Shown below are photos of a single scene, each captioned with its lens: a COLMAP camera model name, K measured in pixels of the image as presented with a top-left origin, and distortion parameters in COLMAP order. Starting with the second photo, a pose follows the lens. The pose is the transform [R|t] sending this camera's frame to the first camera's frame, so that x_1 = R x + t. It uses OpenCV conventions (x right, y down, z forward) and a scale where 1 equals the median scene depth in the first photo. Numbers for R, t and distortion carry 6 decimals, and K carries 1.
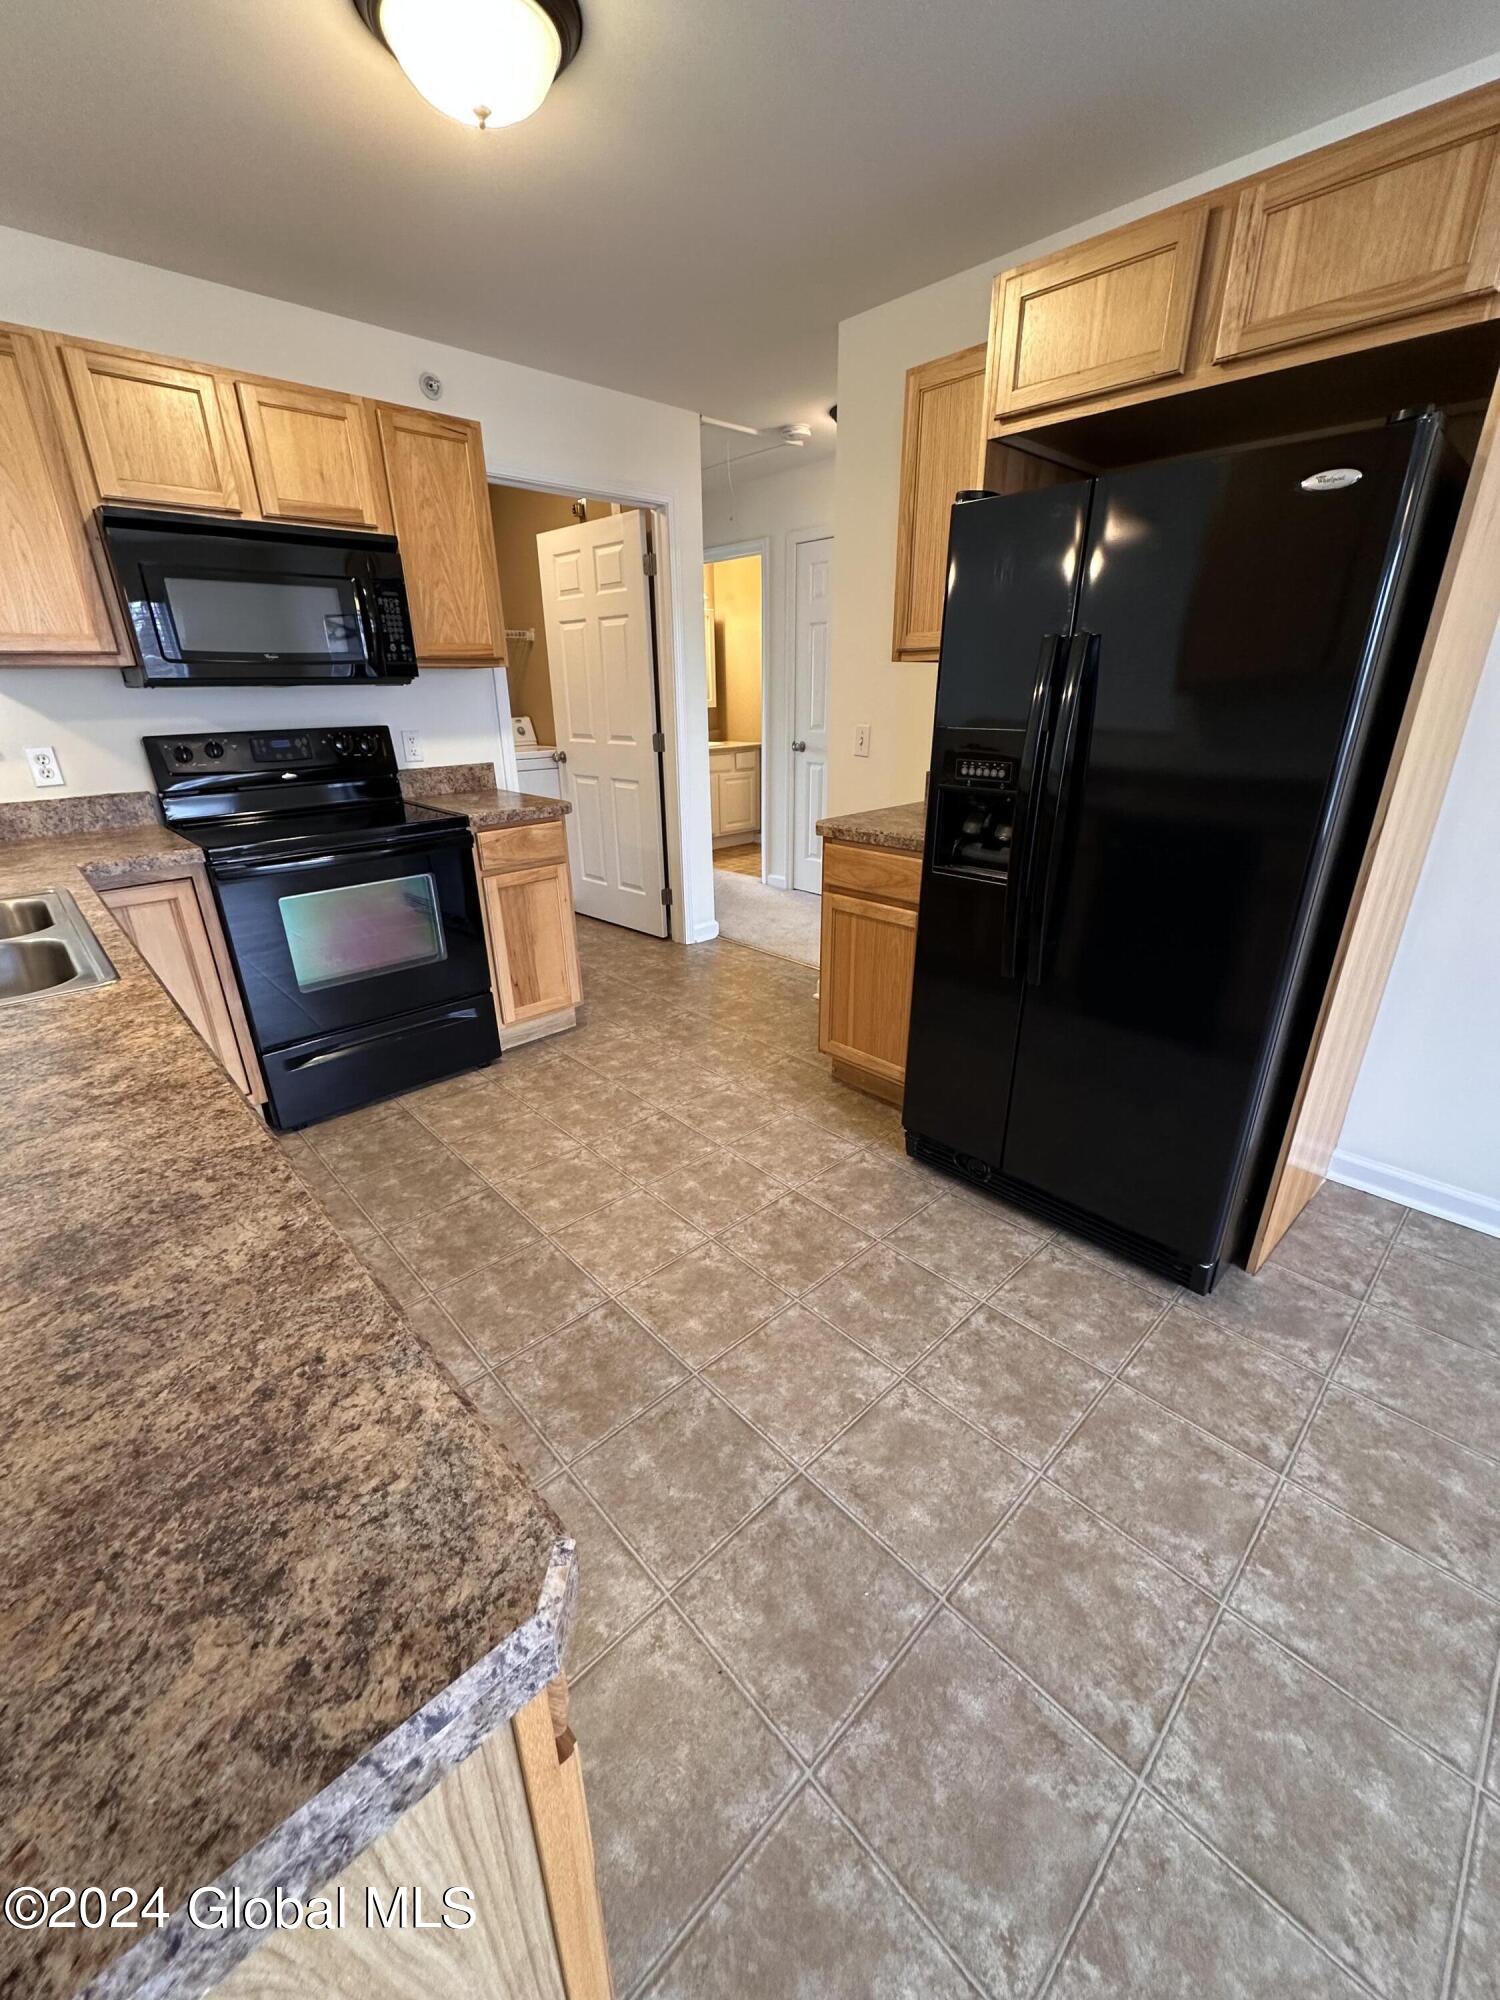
lens RADIAL K [[795.0, 0, 752.4], [0, 795.0, 999.5], [0, 0, 1]] dist [-0.002402, -0.000466]
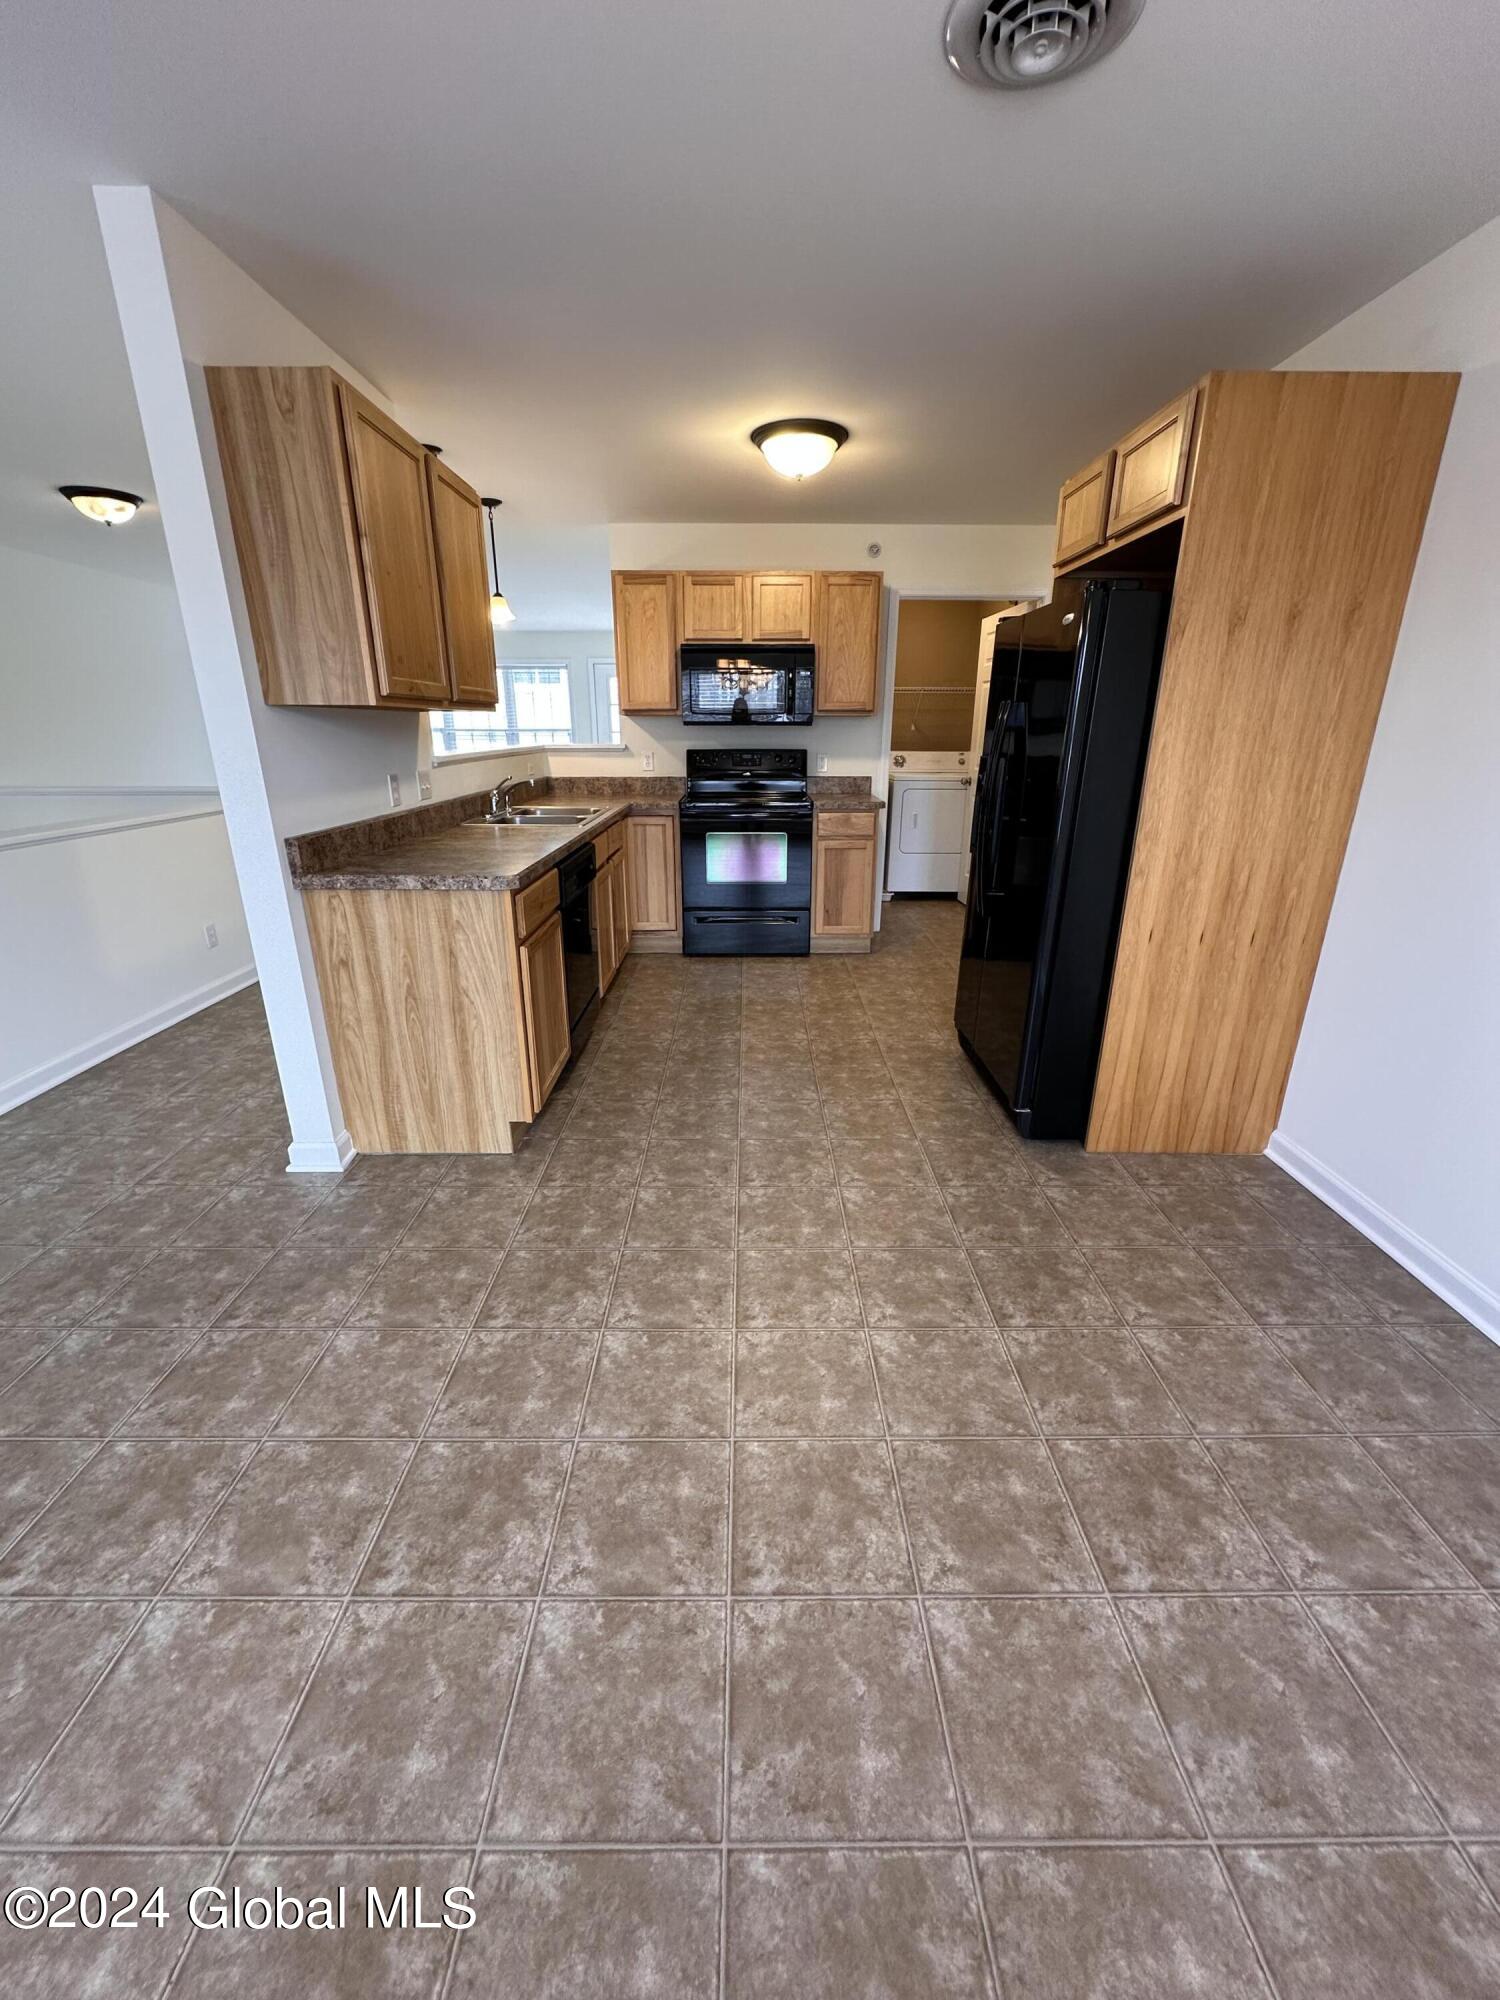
lens RADIAL K [[795.0, 0, 752.5], [0, 795.0, 999.3], [0, 0, 1]] dist [-0.002402, -0.000466]
pose [[0.730142, 0.233177, -0.642278, 0.777721], [-0.263821, 0.963285, 0.049805, 0.131944], [0.630310, 0.133082, 0.764852, -0.345020]]
